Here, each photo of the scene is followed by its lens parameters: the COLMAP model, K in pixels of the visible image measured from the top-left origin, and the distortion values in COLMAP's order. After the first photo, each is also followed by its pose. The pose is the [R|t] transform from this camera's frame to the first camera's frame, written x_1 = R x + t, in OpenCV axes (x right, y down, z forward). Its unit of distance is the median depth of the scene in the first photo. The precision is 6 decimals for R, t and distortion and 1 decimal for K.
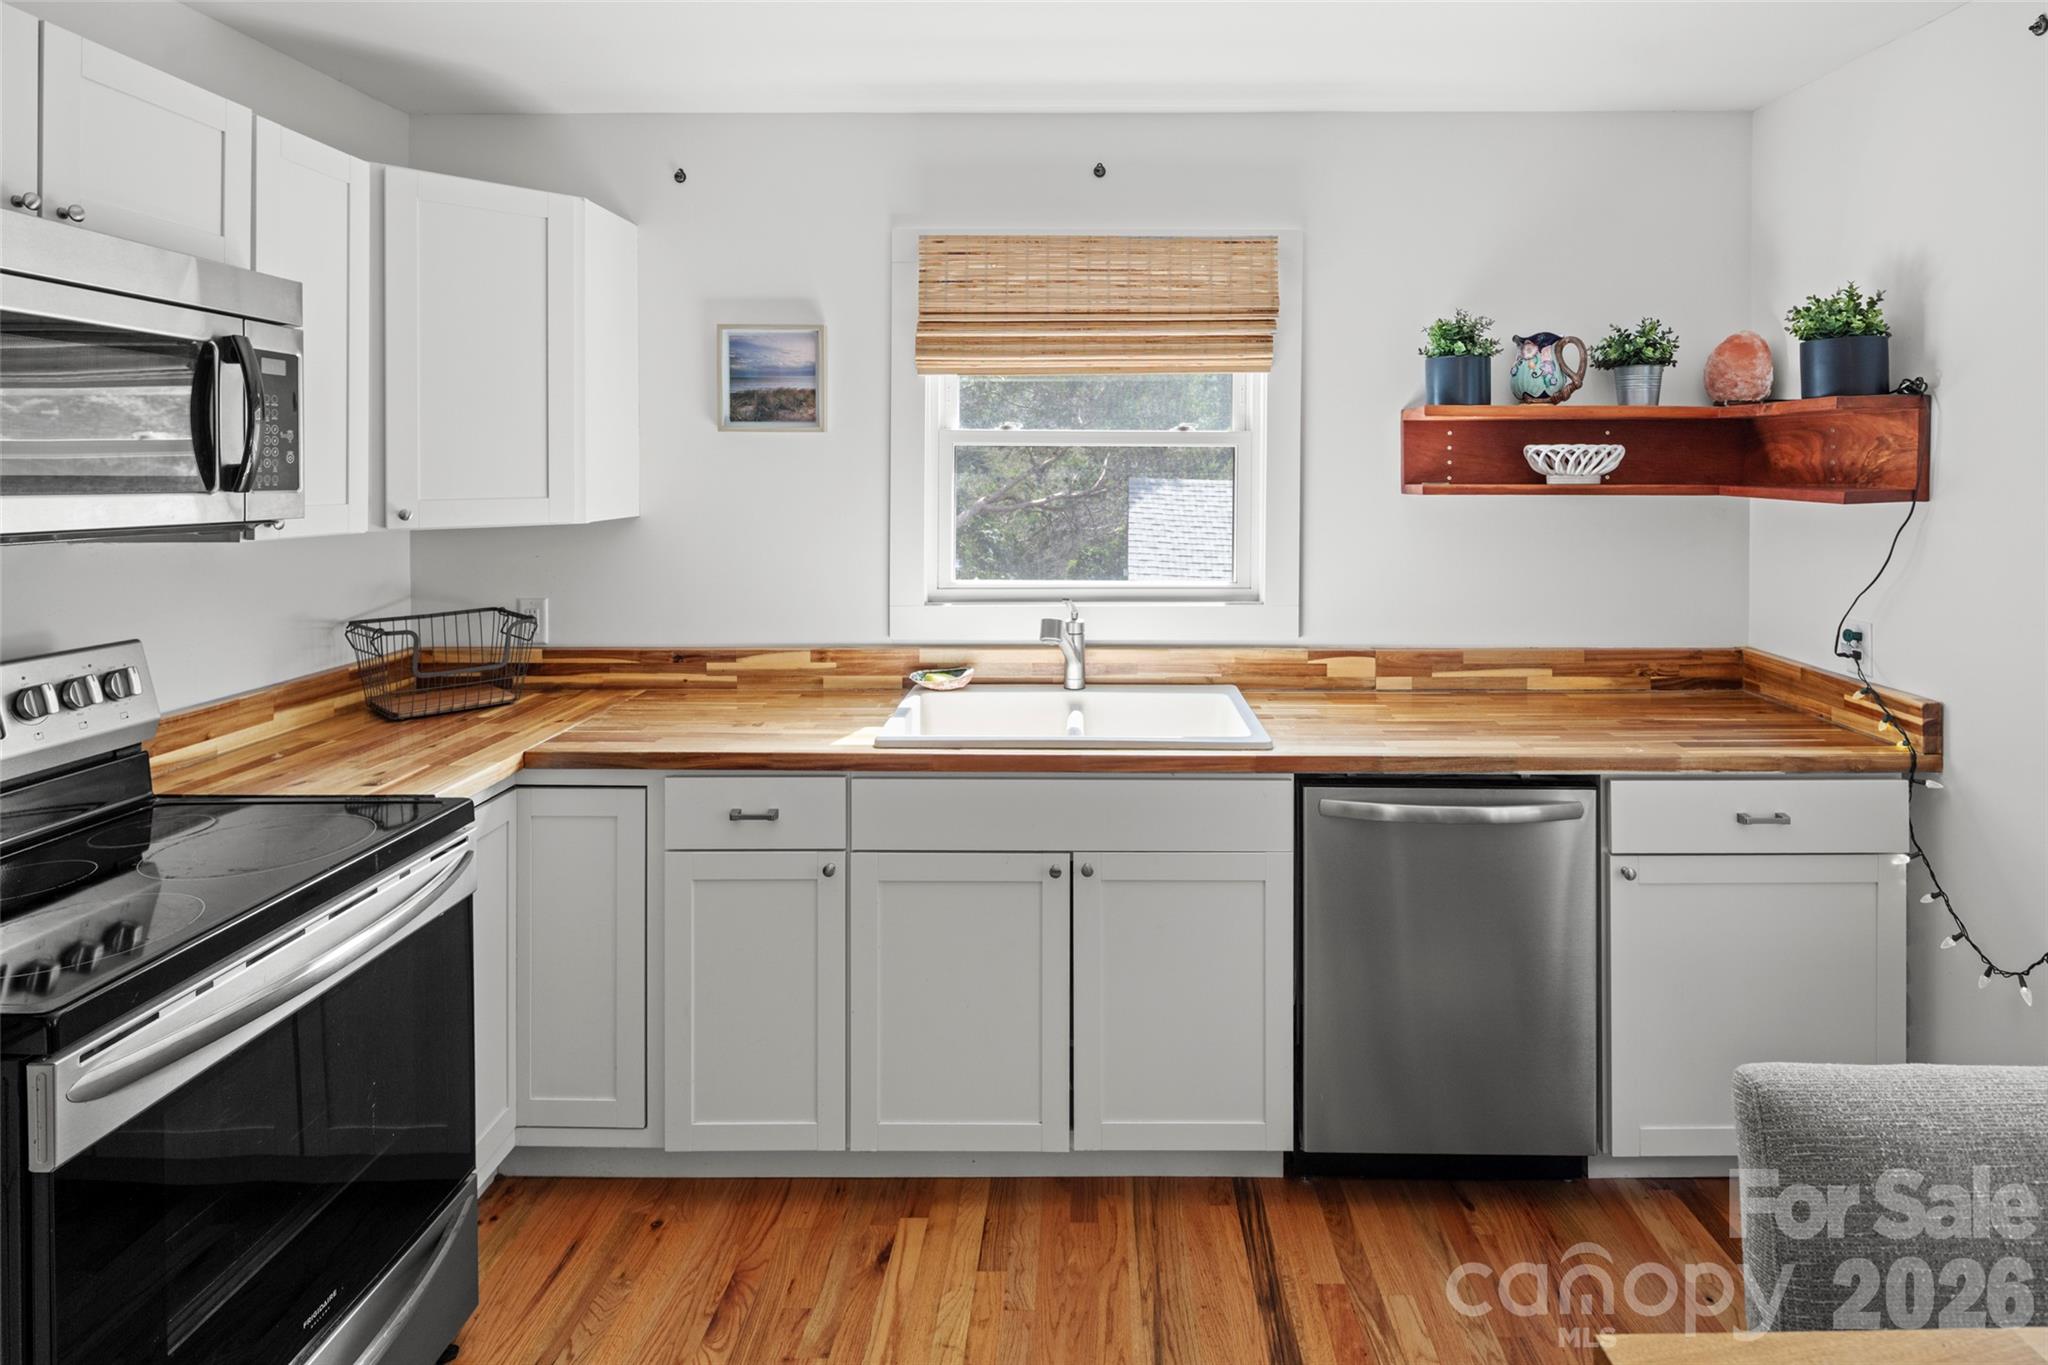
lens RADIAL K [[1053.7, 0, 1081.6], [0, 1053.7, 469.1], [0, 0, 1]] dist [0.002503, -0.002475]
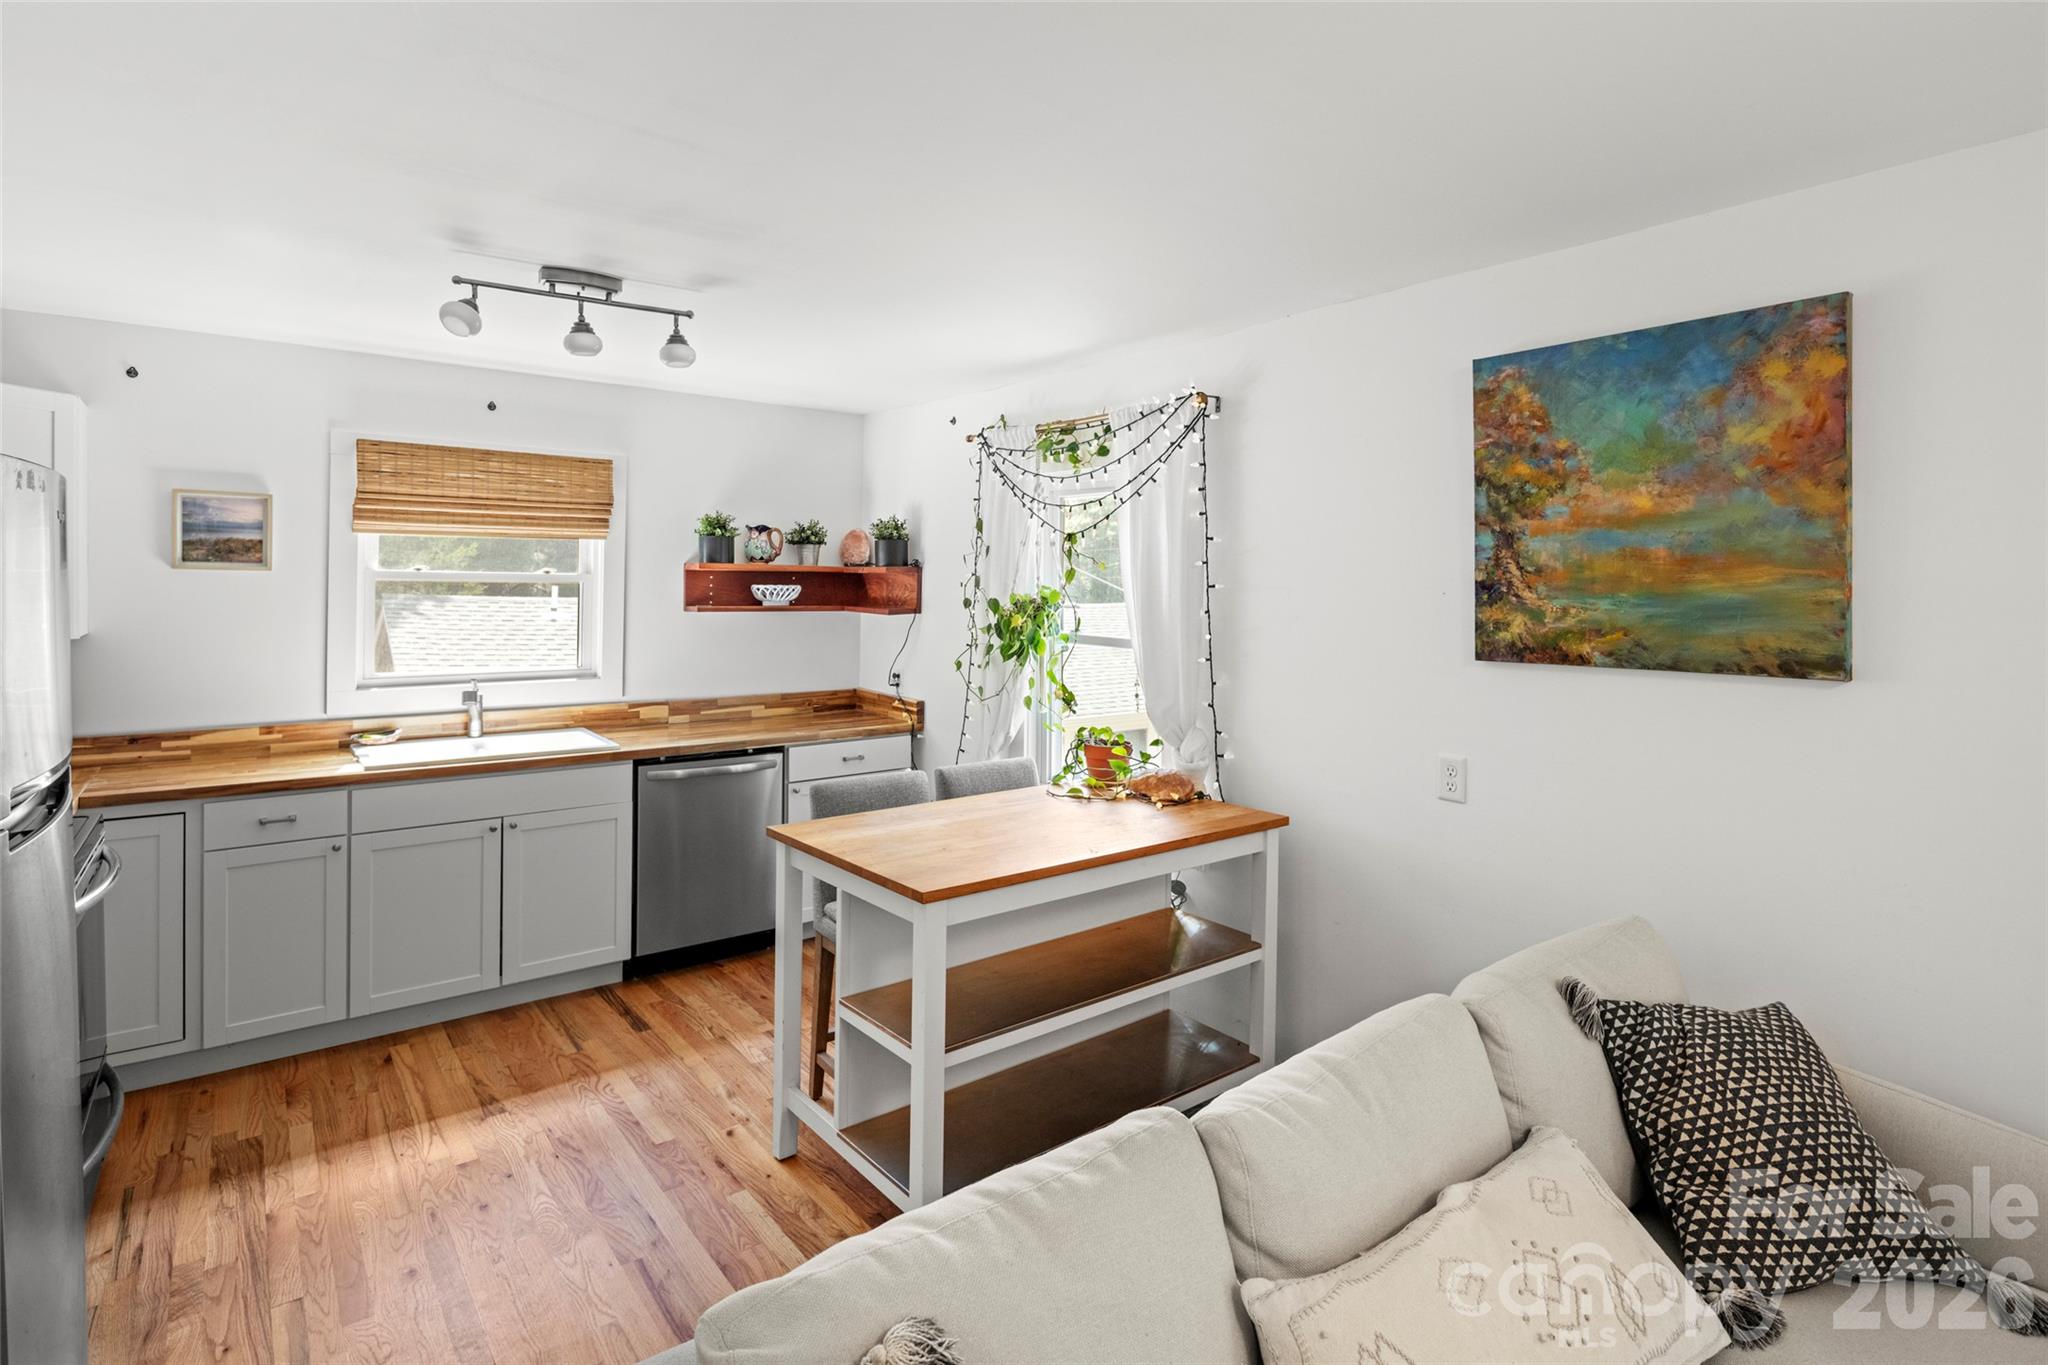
lens RADIAL K [[1011.9, 0, 1045.2], [0, 1011.9, 597.2], [0, 0, 1]] dist [0.002669, -0.002885]
pose [[0.778059, 0.001468, 0.628189, -0.300751], [-0.010533, 0.999887, 0.010709, -0.025906], [-0.628103, -0.014949, 0.777987, -0.721631]]
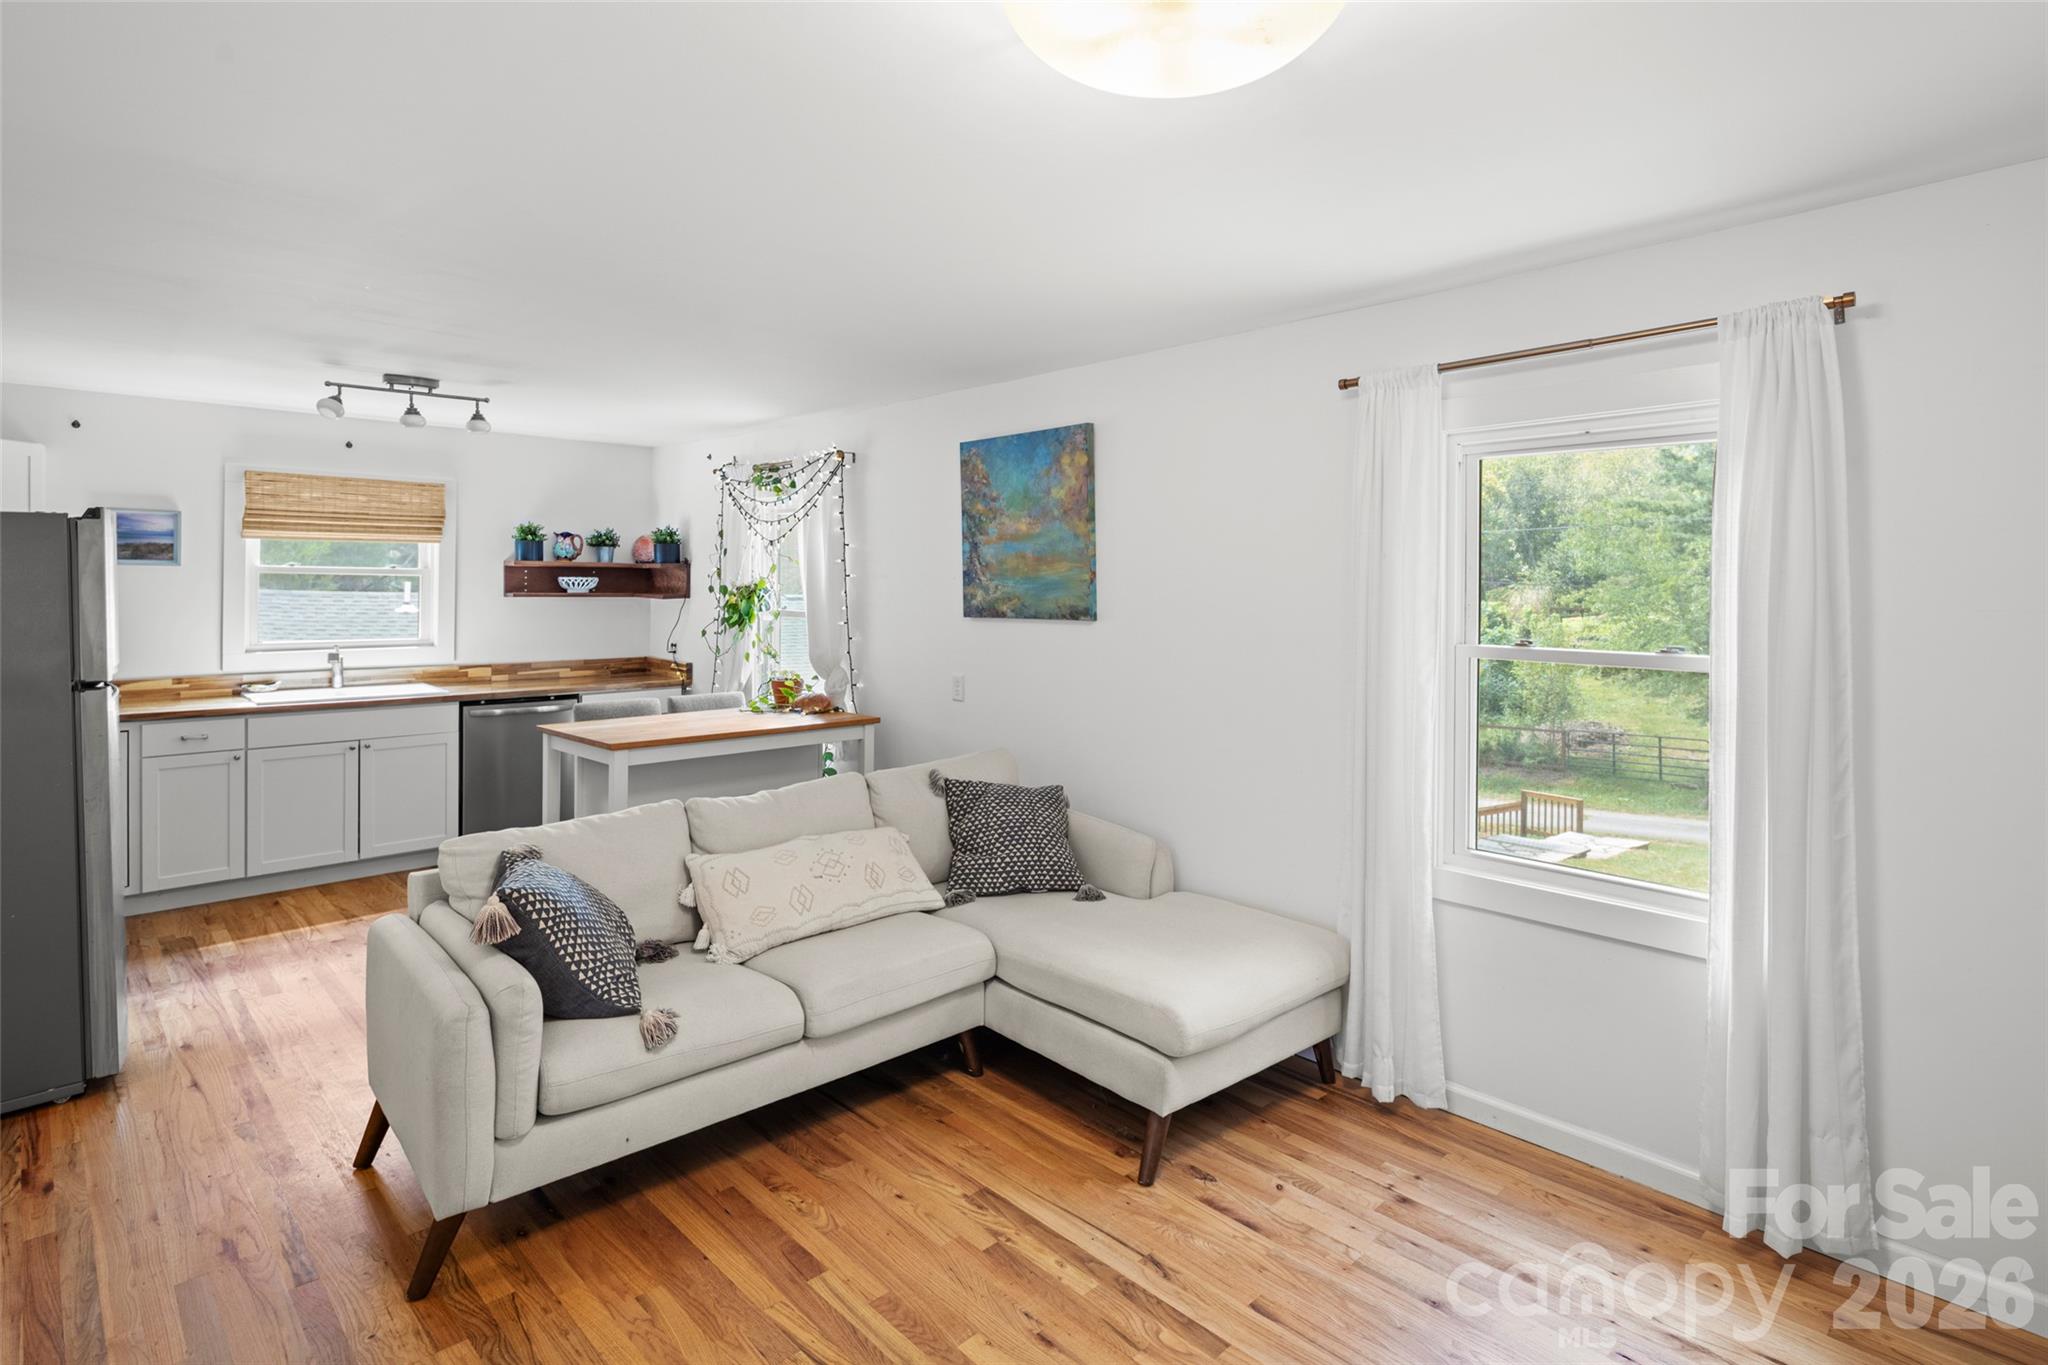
lens RADIAL K [[1011.9, 0, 1053.8], [0, 1011.9, 599.1], [0, 0, 1]] dist [0.002669, -0.002885]
pose [[0.703413, -0.003923, 0.710770, -0.455705], [-0.007965, 0.999878, 0.013402, -0.012316], [-0.710737, -0.015089, 0.703296, -1.517599]]
